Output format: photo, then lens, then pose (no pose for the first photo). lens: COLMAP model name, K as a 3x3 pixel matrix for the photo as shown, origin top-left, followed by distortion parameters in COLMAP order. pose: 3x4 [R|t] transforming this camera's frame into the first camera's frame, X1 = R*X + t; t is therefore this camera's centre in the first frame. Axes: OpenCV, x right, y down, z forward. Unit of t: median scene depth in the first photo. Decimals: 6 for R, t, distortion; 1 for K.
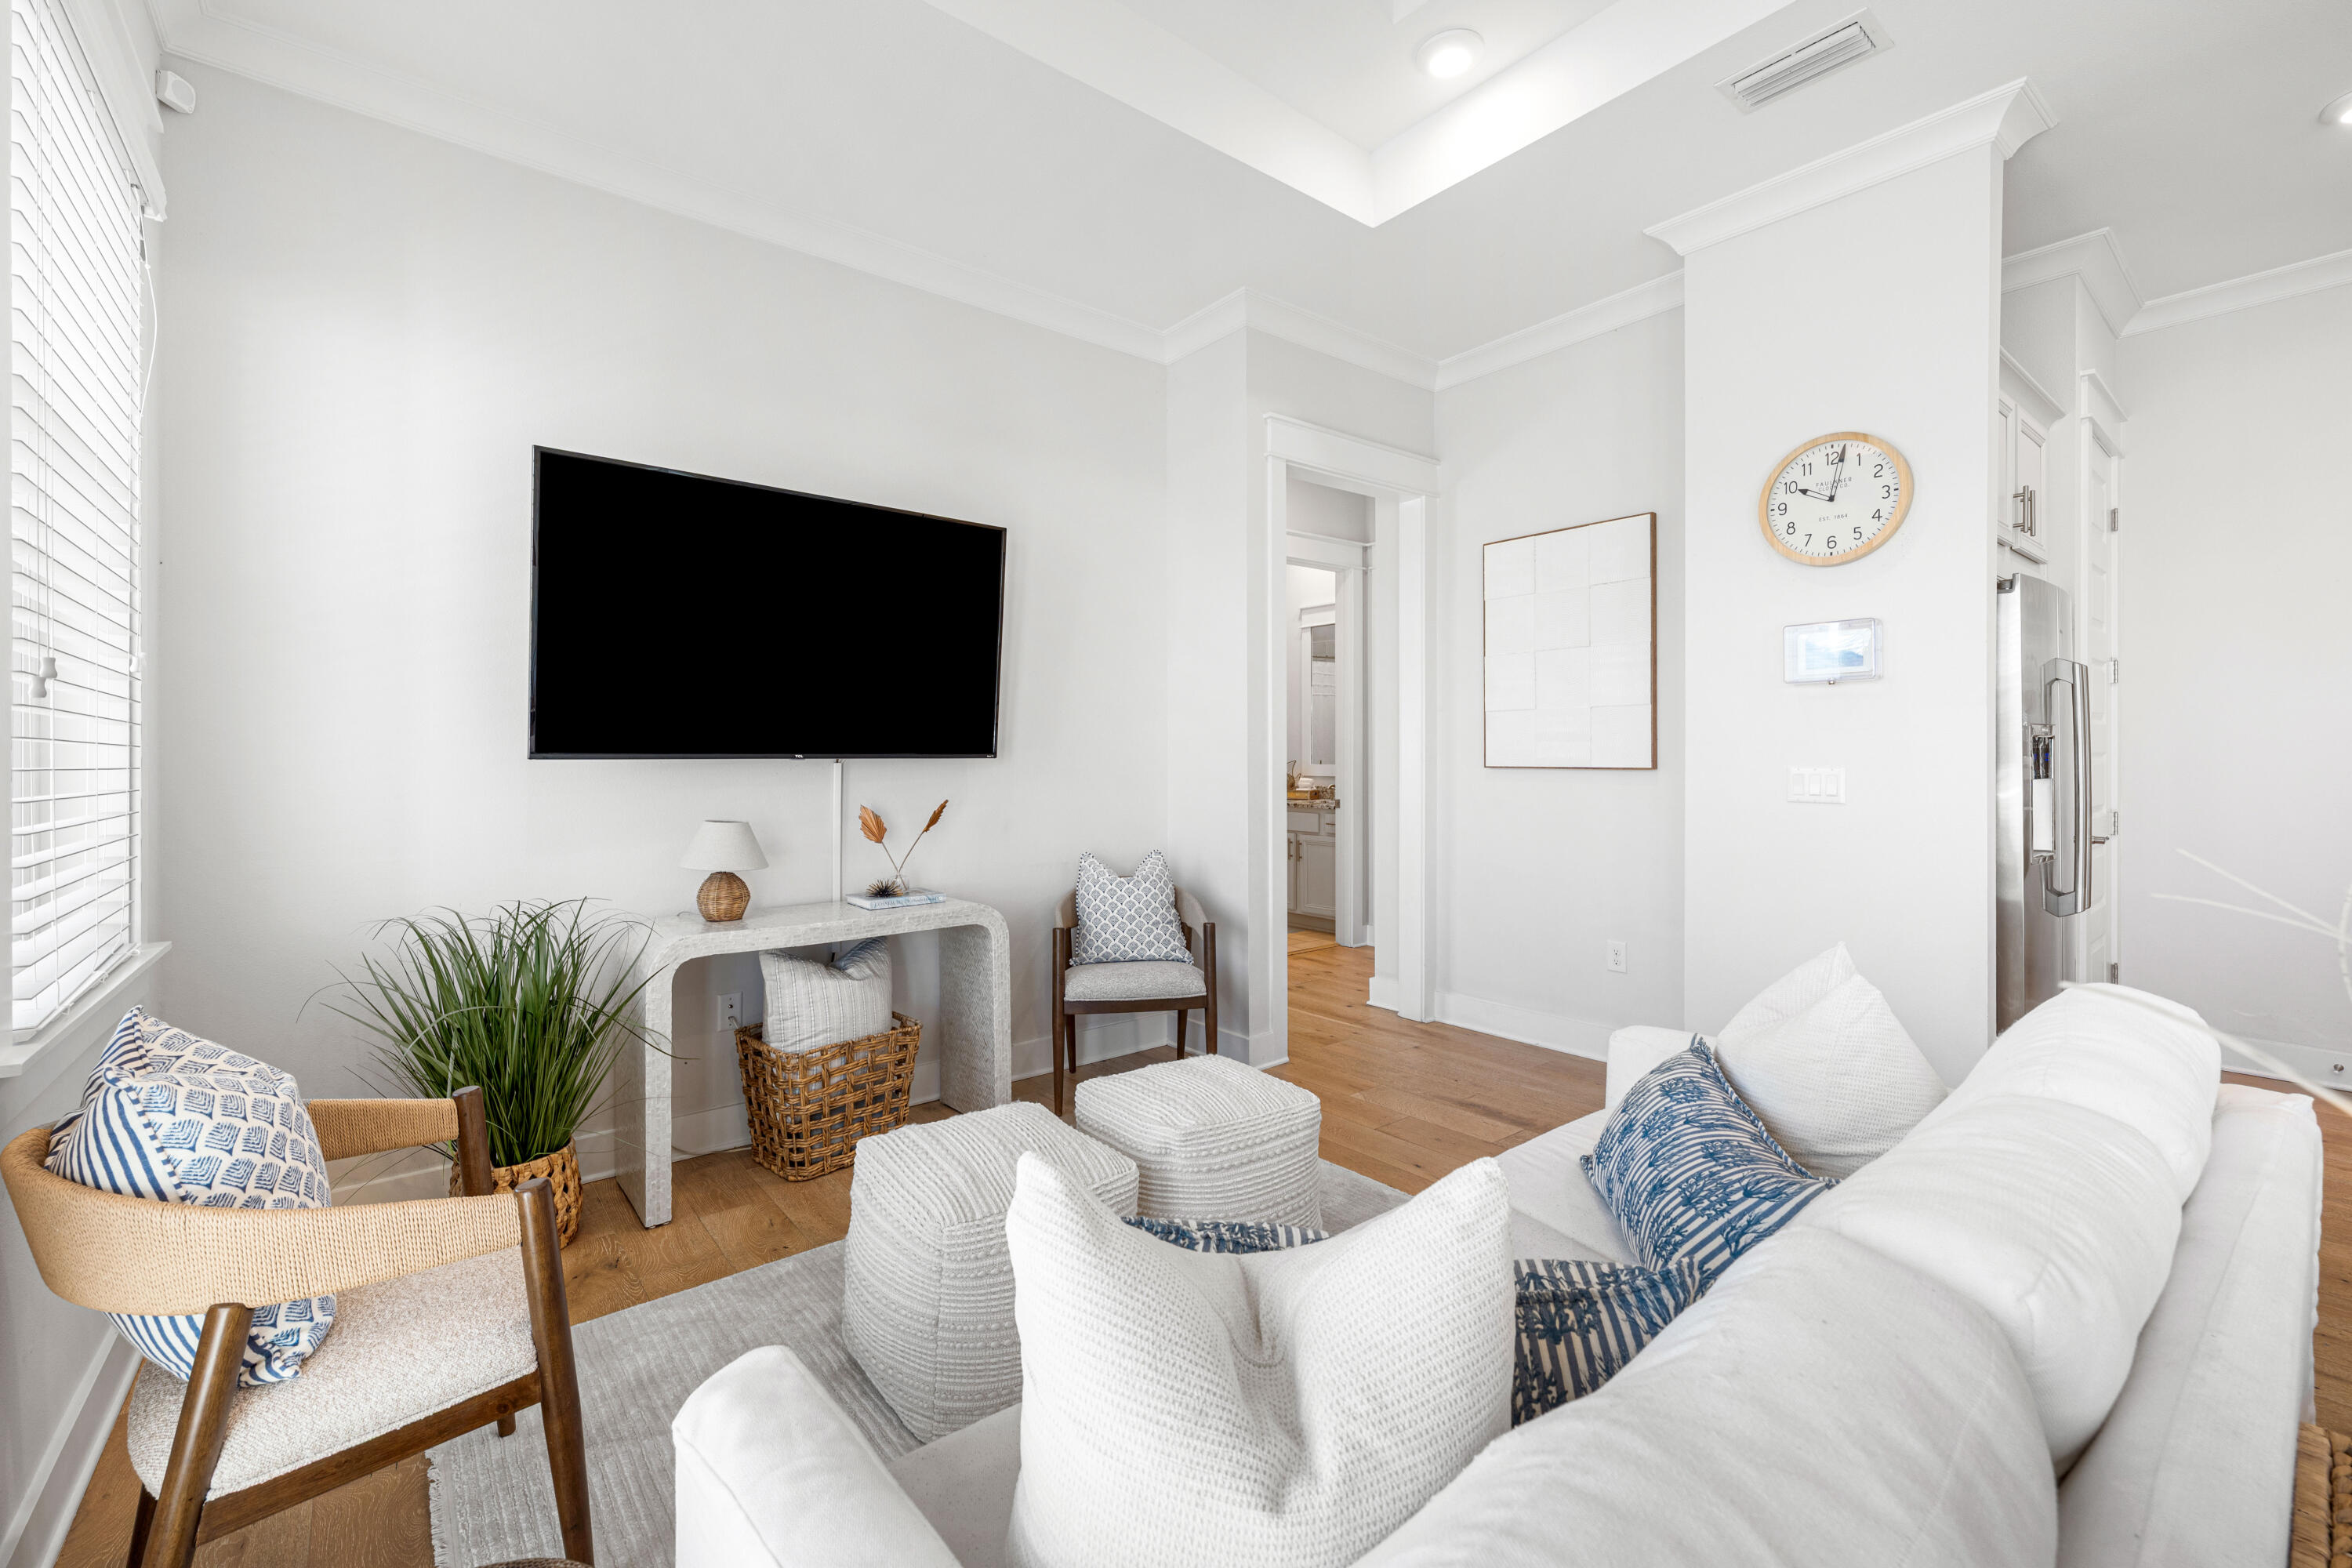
lens RADIAL K [[984.5, 0, 1169.1], [0, 984.5, 755.5], [0, 0, 1]] dist [0.000341, -0.000053]
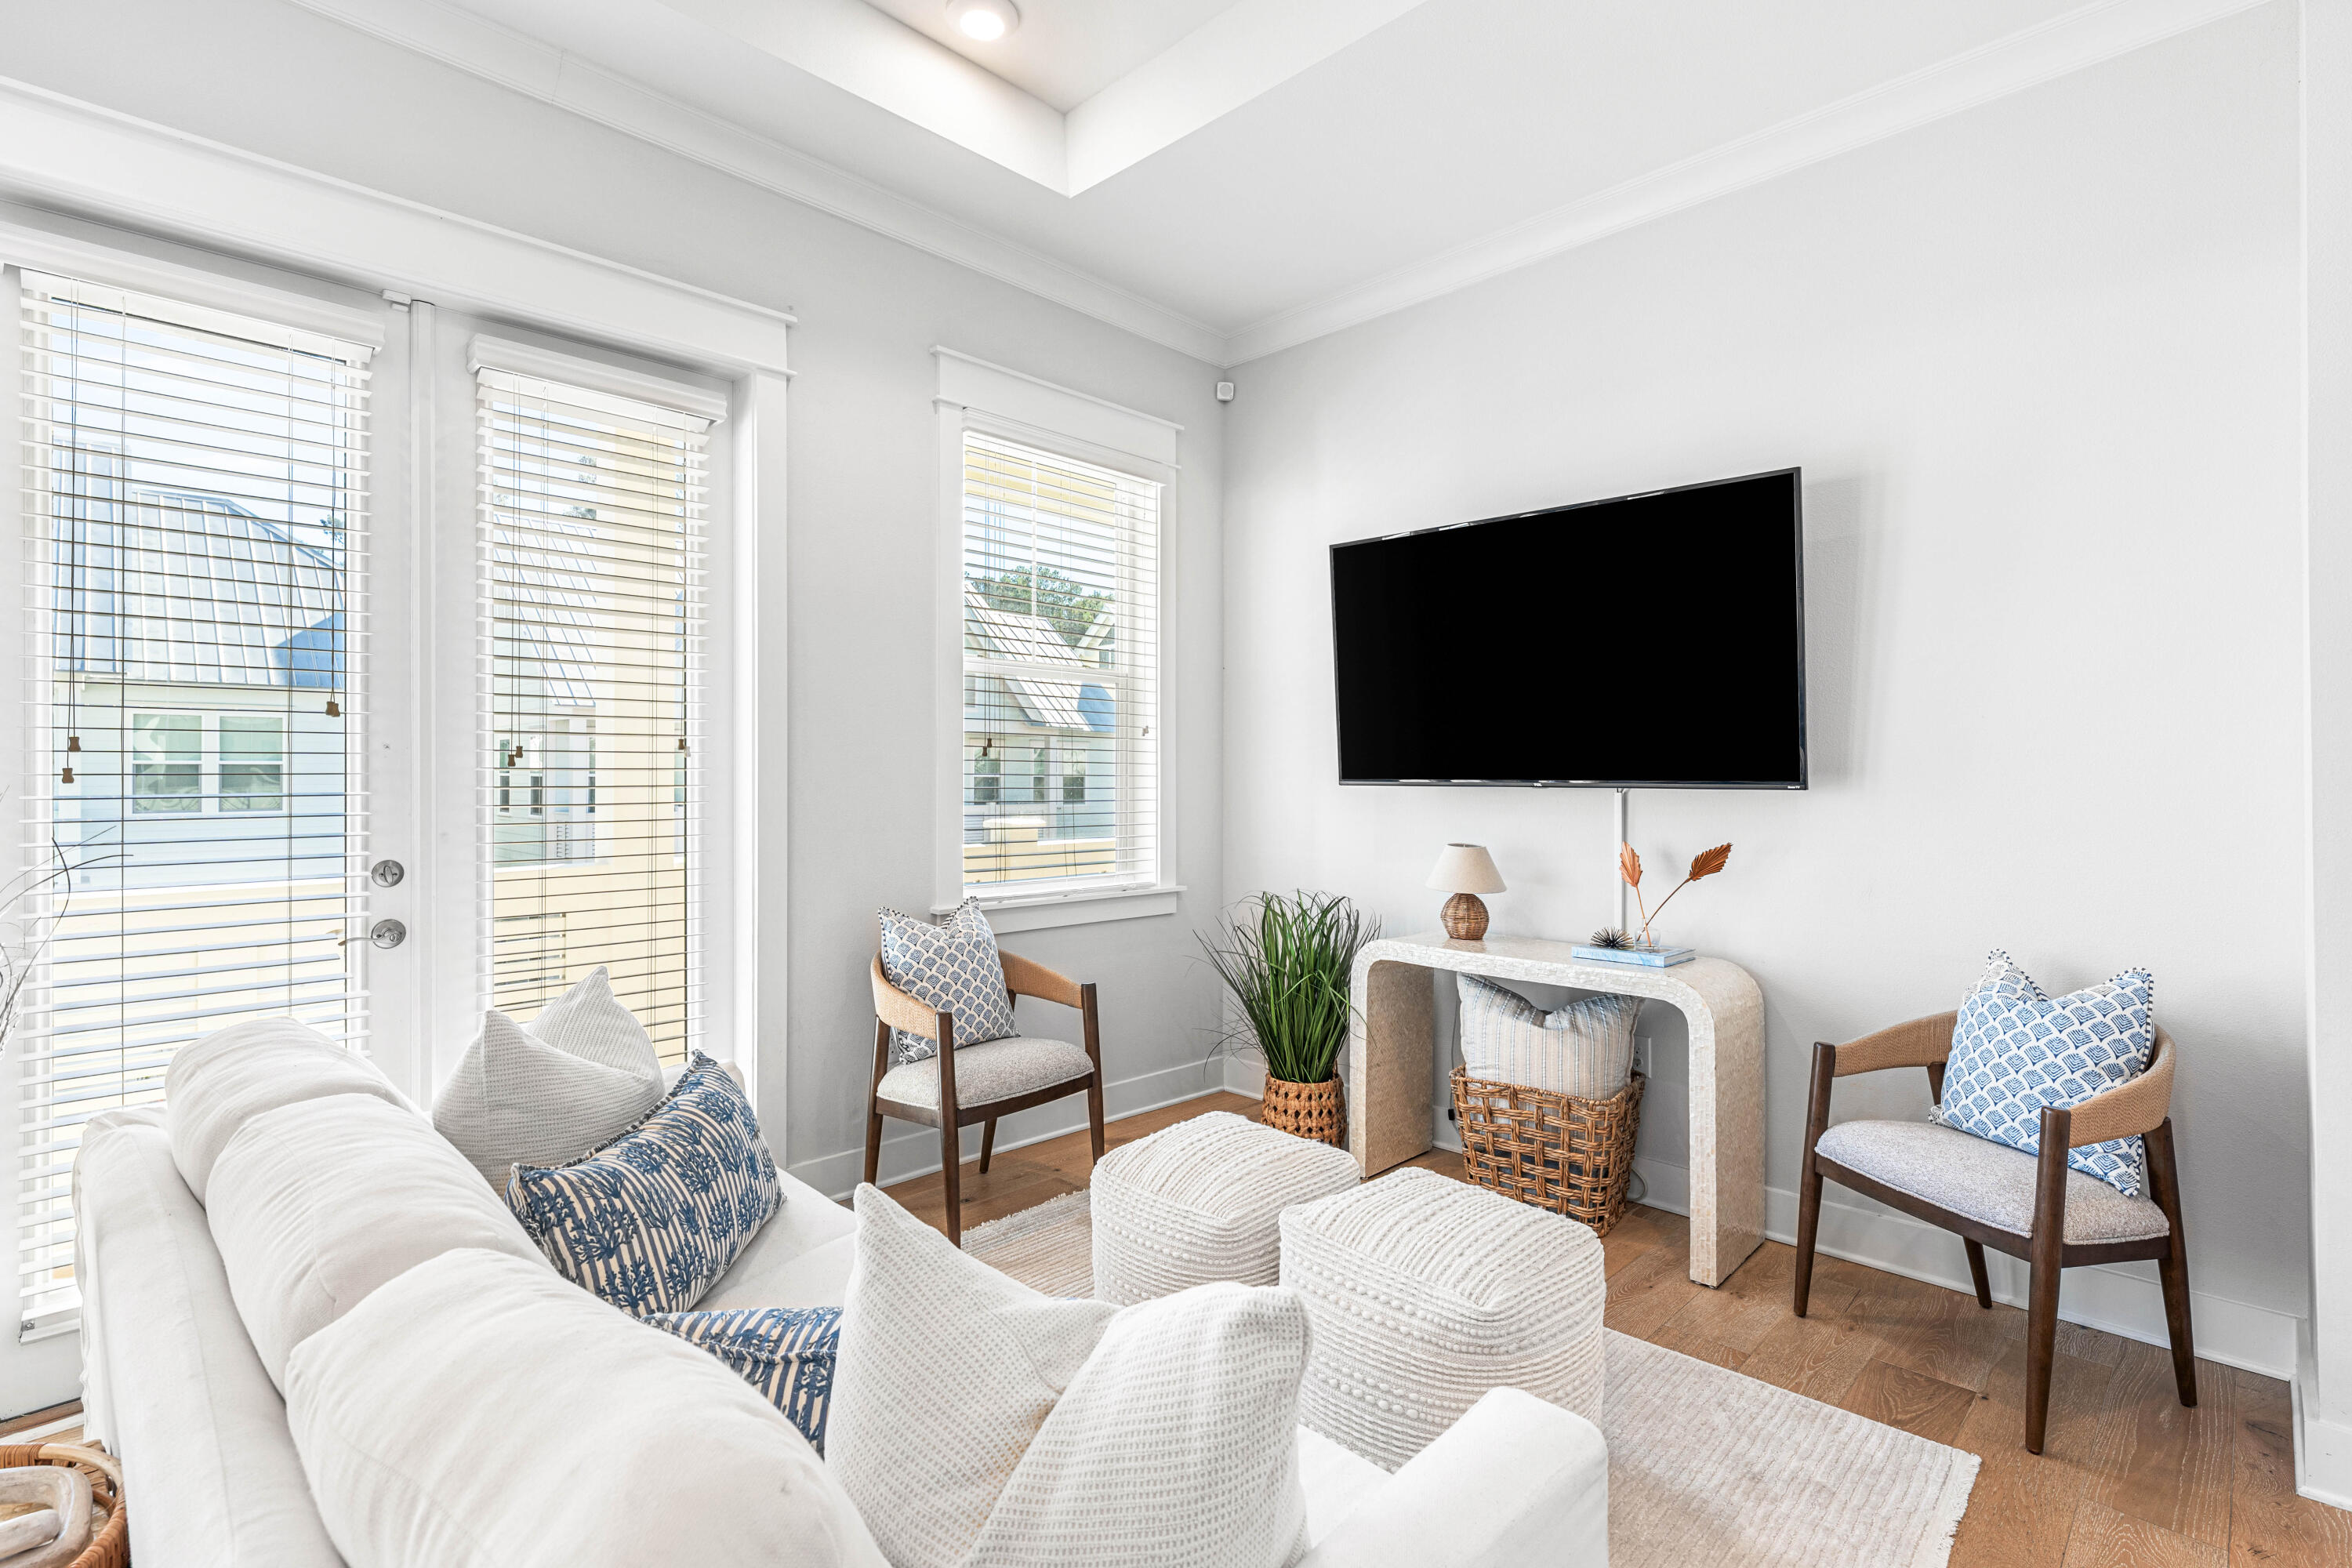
lens RADIAL K [[1099.1, 0, 1173.0], [0, 1099.1, 773.9], [0, 0, 1]] dist [0.001143, -0.000119]
pose [[0.110305, 0.000869, -0.993897, 0.671731], [-0.001713, 0.999998, 0.000684, -0.010503], [0.993896, 0.001627, 0.110307, 0.540336]]
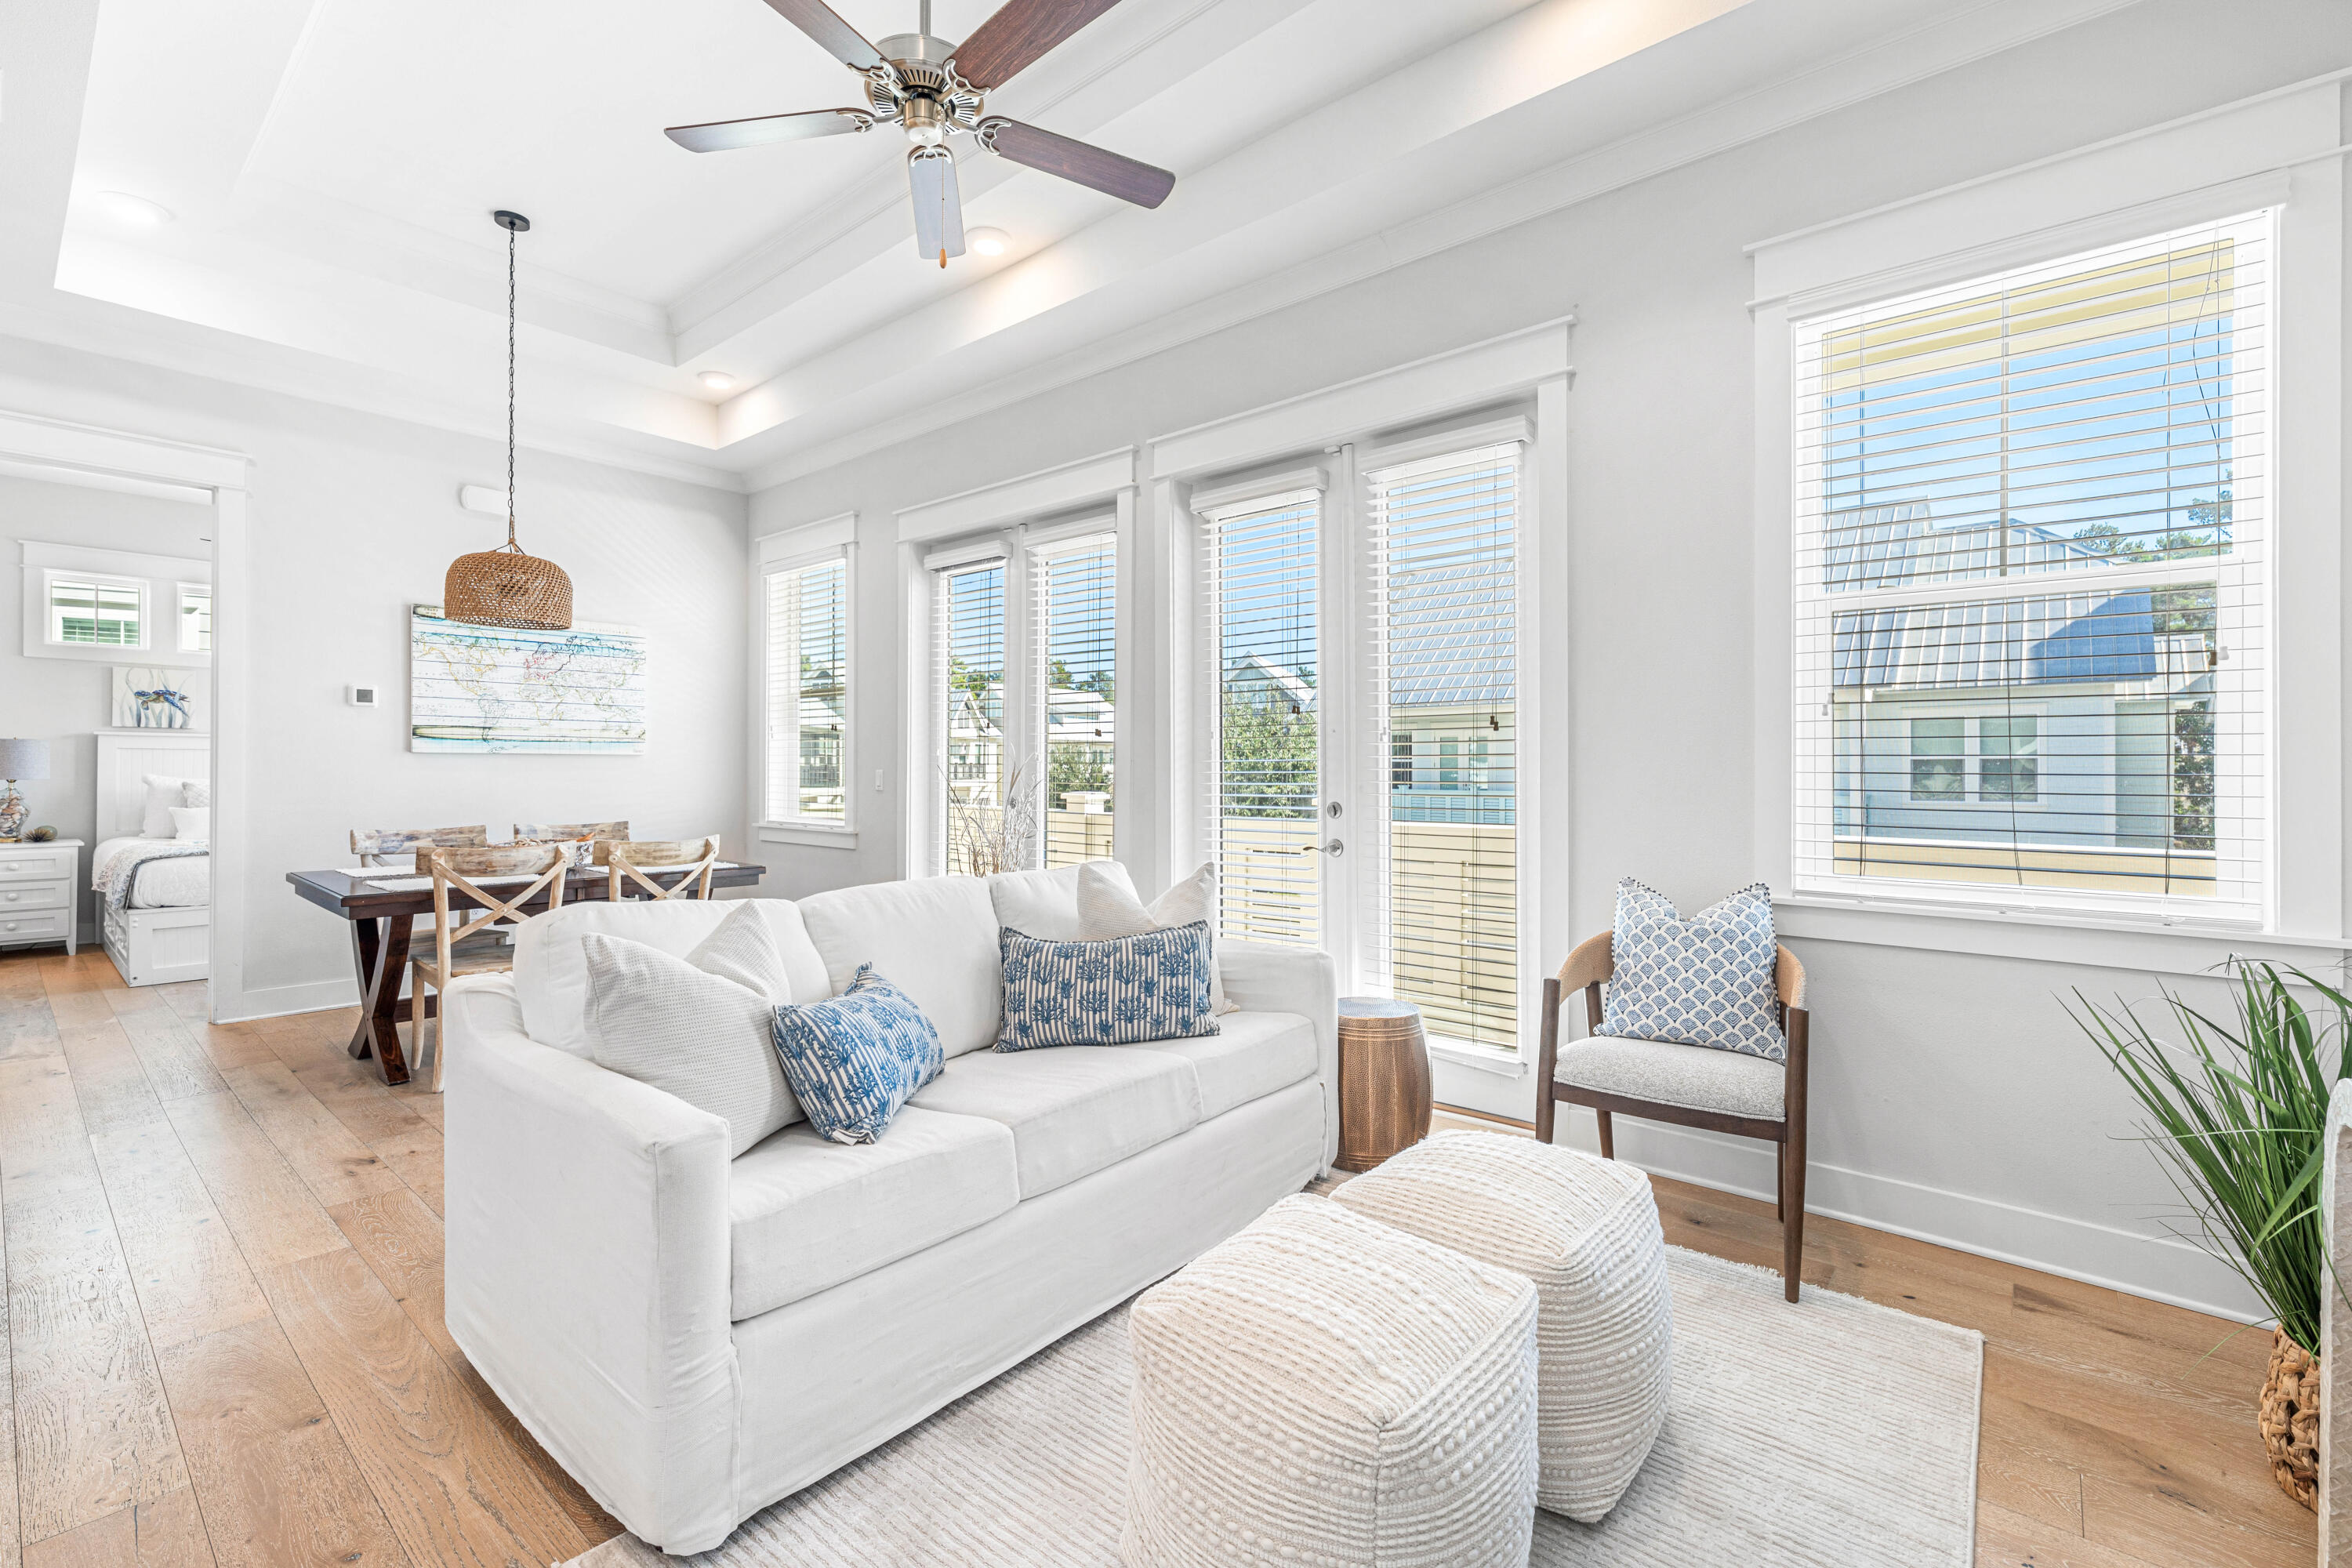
lens RADIAL K [[1008.4, 0, 1170.6], [0, 1008.4, 768.4], [0, 0, 1]] dist [-0.000987, 0.000681]
pose [[-0.982673, -0.000058, -0.185350, 0.185557], [0.000649, 0.999993, -0.003756, 0.020939], [0.185349, -0.003811, -0.982665, 1.224653]]
